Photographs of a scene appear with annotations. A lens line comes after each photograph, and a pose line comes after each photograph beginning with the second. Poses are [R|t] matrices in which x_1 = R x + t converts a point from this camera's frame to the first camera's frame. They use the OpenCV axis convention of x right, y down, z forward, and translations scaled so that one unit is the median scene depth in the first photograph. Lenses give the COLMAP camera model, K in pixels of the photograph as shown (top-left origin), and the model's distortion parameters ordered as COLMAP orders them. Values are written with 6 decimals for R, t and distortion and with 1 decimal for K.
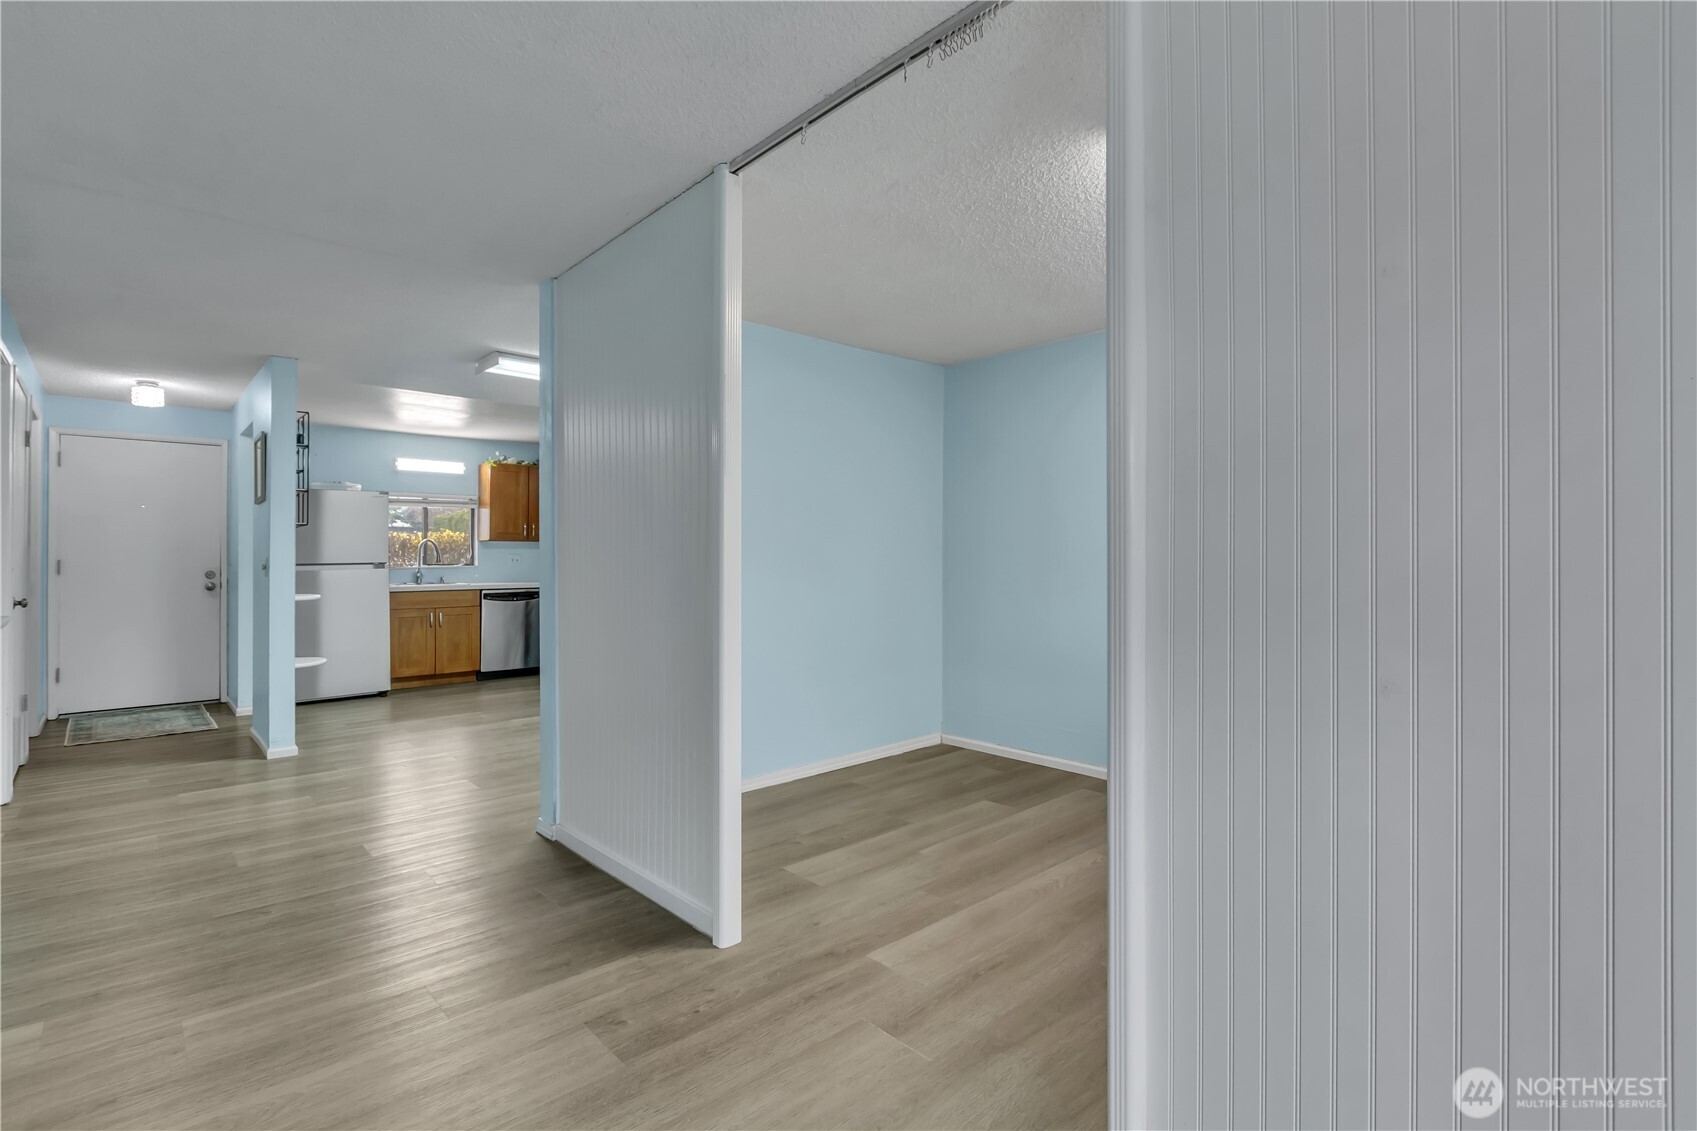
lens RADIAL K [[781.6, 0, 856.6], [0, 781.6, 530.8], [0, 0, 1]] dist [-0.000437, -0.000009]
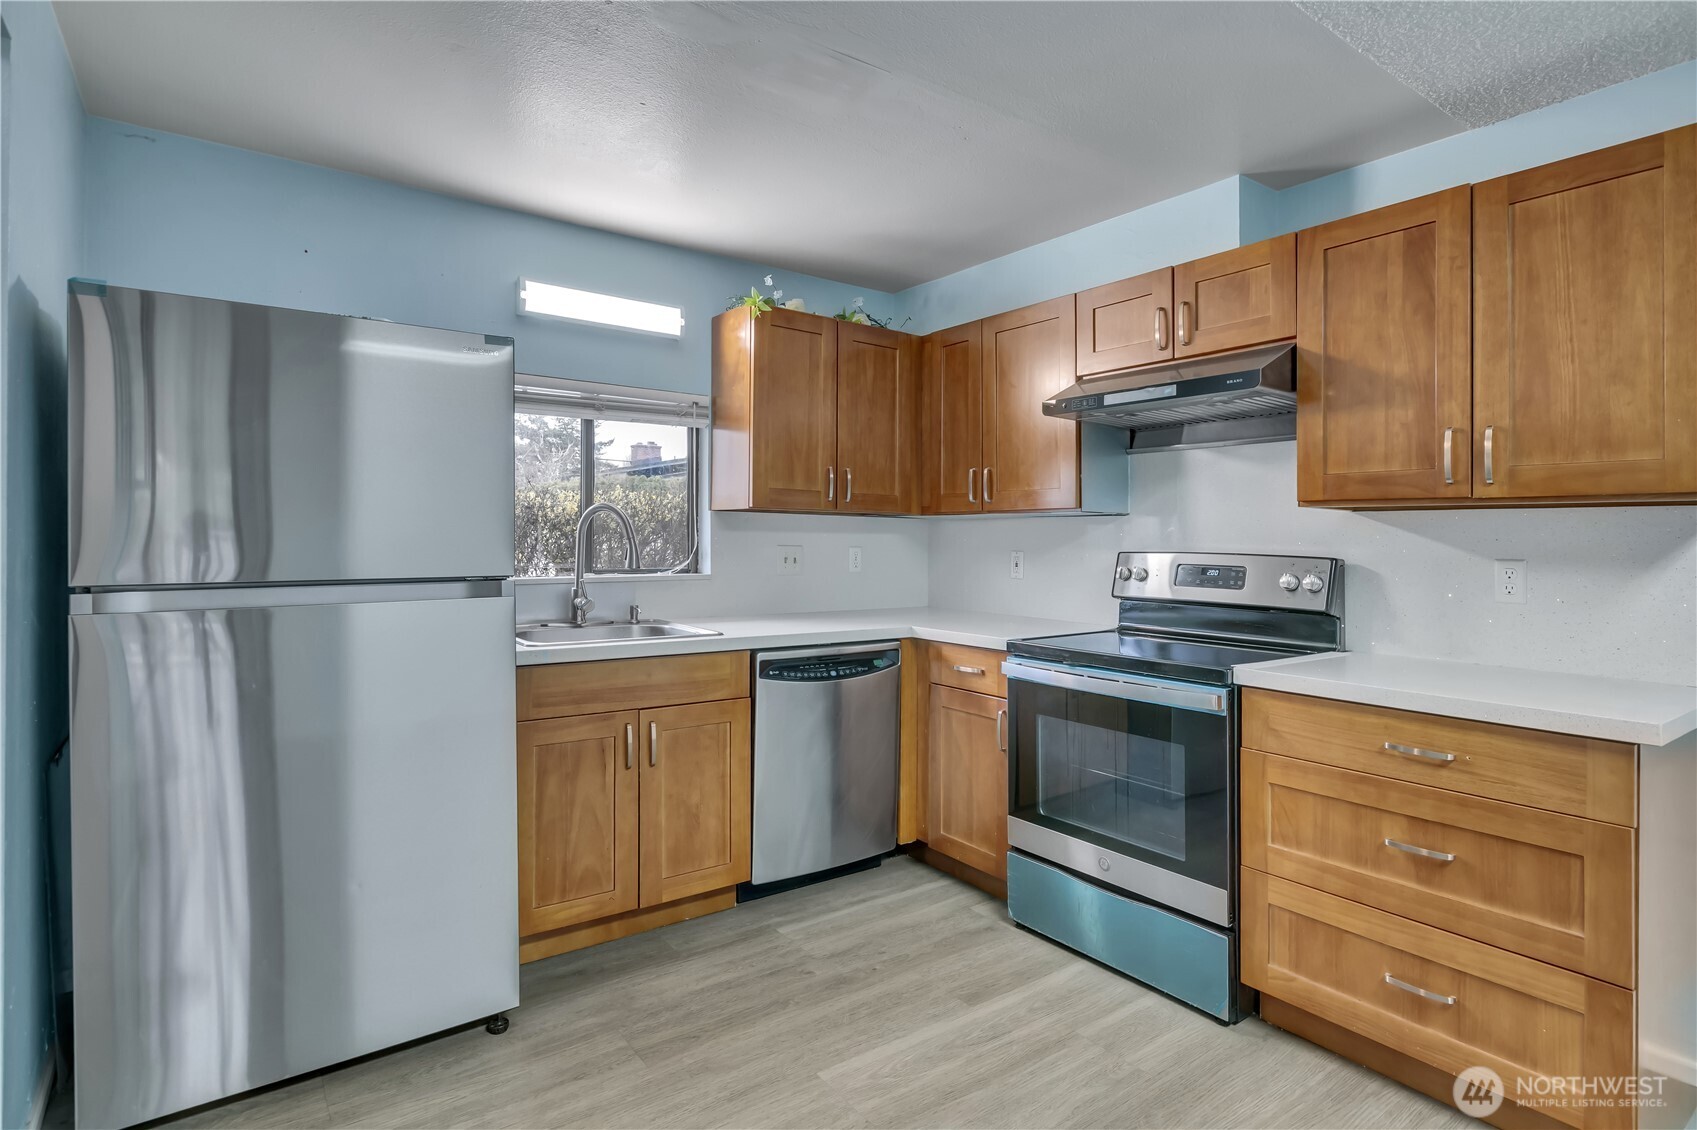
lens RADIAL K [[875.1, 0, 850.6], [0, 875.1, 541.0], [0, 0, 1]] dist [-0.001204, -0.001571]
pose [[0.991986, 0.011863, -0.125787, -0.390277], [-0.008270, 0.999544, 0.029047, 0.015527], [0.126074, -0.027774, 0.991632, 0.623954]]
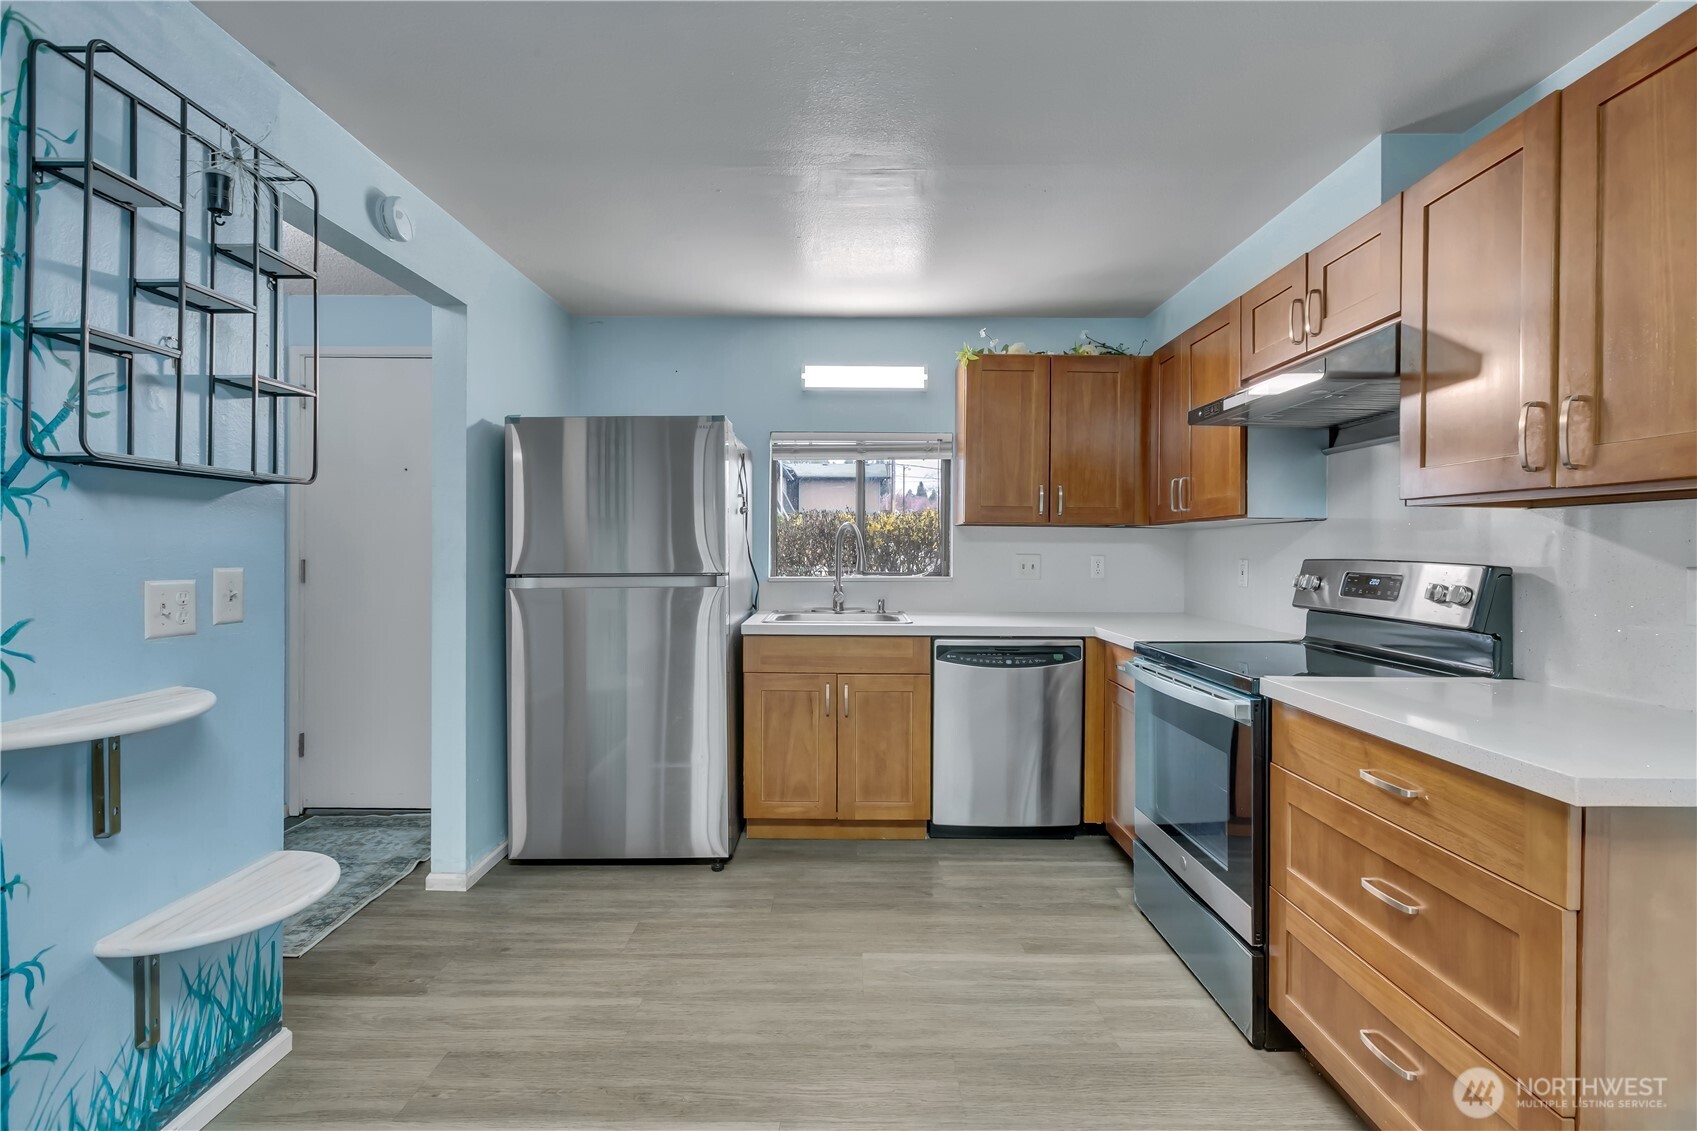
lens RADIAL K [[768.0, 0, 844.8], [0, 768.0, 559.6], [0, 0, 1]] dist [0.002047, 0.000292]
pose [[0.725441, 0.014331, -0.688135, -0.224280], [0.013502, 0.999295, 0.035045, 0.017021], [0.688152, -0.034715, 0.724735, 0.660536]]
